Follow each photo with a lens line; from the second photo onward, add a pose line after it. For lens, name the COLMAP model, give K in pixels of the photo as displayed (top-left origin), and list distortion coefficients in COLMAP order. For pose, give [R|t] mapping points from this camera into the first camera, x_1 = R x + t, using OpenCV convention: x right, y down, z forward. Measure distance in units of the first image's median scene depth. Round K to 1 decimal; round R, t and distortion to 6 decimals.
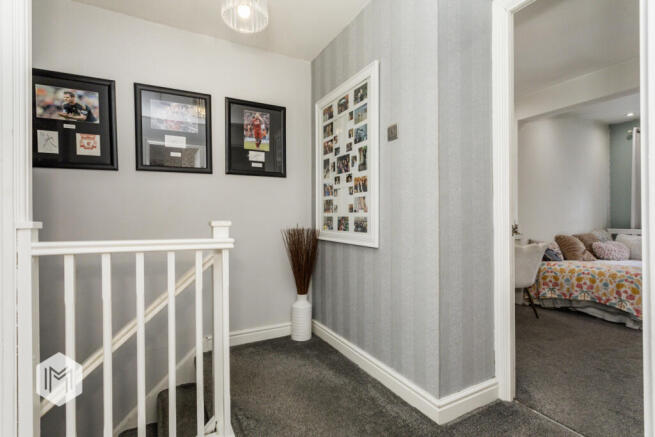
lens RADIAL K [[317.9, 0, 330.3], [0, 317.9, 219.6], [0, 0, 1]] dist [0.001280, -0.000651]
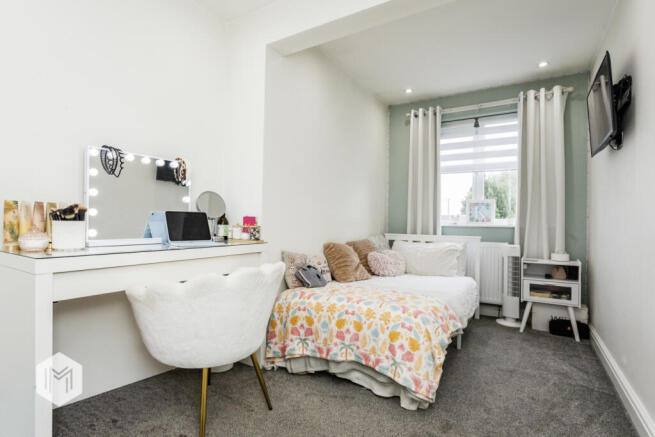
lens RADIAL K [[332.0, 0, 325.0], [0, 332.0, 218.9], [0, 0, 1]] dist [-0.023350, 0.000032]
pose [[0.864952, 0.027663, 0.501091, 0.442874], [-0.023237, 0.999616, -0.015075, 0.010262], [-0.501316, 0.001396, 0.865263, 0.486116]]
